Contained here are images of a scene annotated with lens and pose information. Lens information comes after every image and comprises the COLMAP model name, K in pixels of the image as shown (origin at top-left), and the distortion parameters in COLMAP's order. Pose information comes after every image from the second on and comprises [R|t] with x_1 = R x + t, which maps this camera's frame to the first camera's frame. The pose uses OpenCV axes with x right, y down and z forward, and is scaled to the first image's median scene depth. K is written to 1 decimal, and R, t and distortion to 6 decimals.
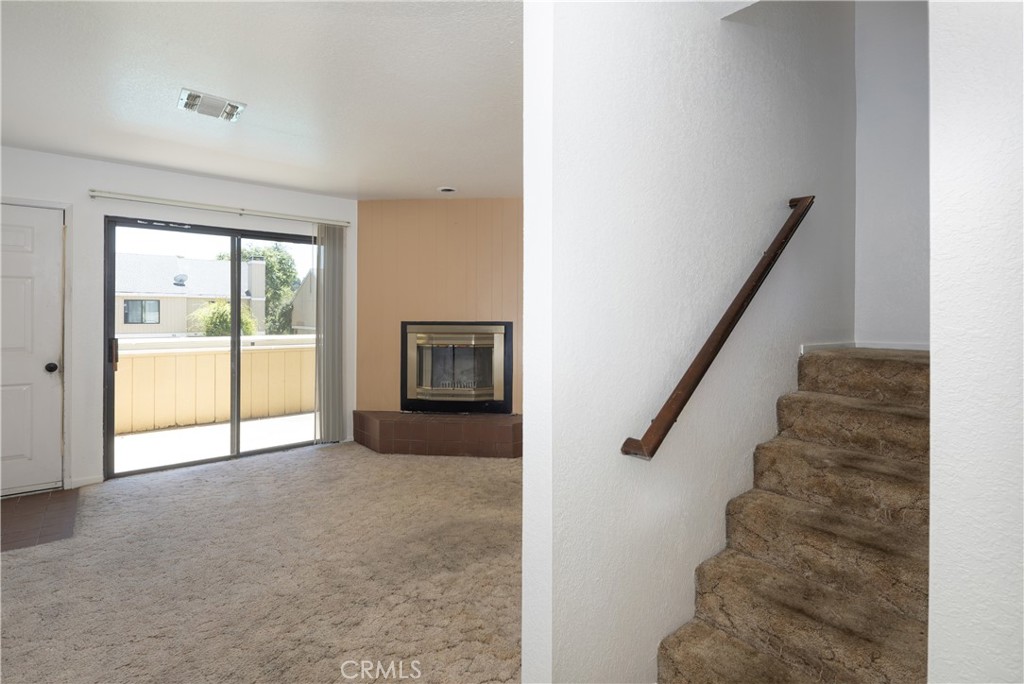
lens RADIAL K [[499.7, 0, 512.9], [0, 499.7, 313.6], [0, 0, 1]] dist [-0.000473, -0.000781]
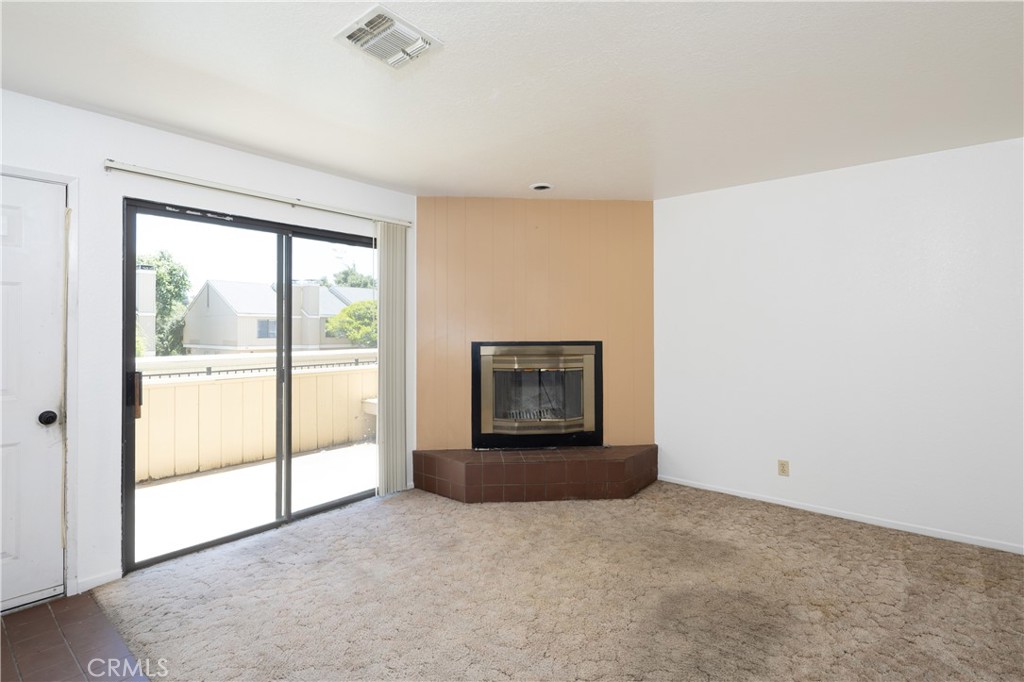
lens RADIAL K [[499.9, 0, 513.4], [0, 499.9, 327.0], [0, 0, 1]] dist [0.000493, -0.001241]
pose [[0.982557, -0.004505, 0.185910, -0.322590], [0.005246, 0.999980, -0.003492, -0.006481], [-0.185890, 0.004406, 0.982561, 0.164795]]
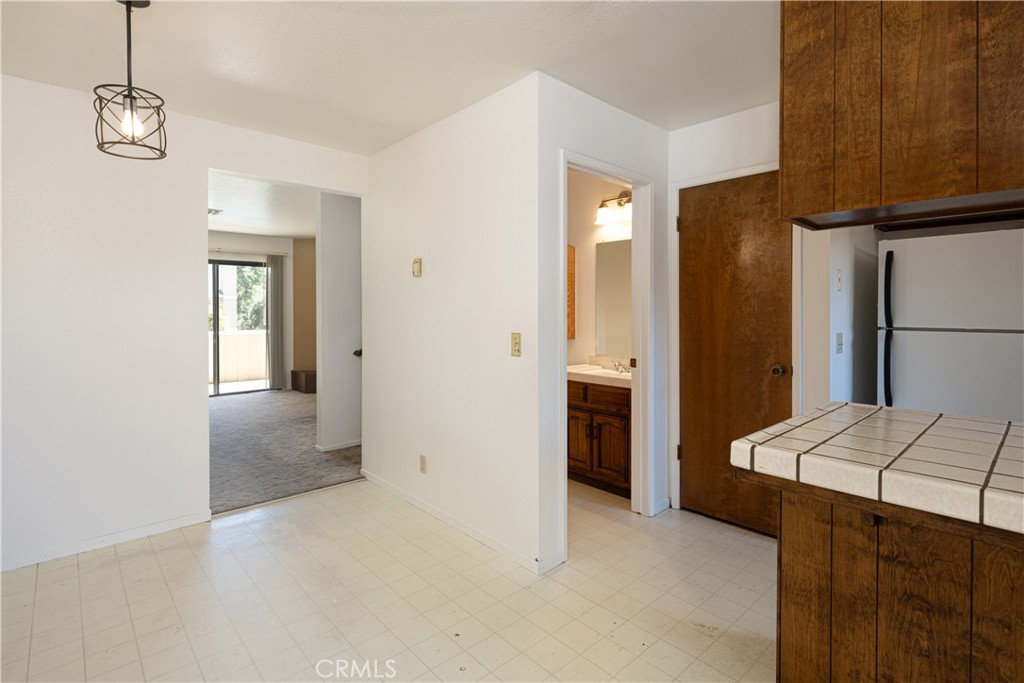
lens RADIAL K [[499.7, 0, 512.9], [0, 499.7, 313.1], [0, 0, 1]] dist [-0.000473, -0.000781]
pose [[0.999046, -0.005691, 0.043288, 0.332922], [0.005409, 0.999963, 0.006633, 0.003135], [-0.043324, -0.006393, 0.999041, -0.650481]]
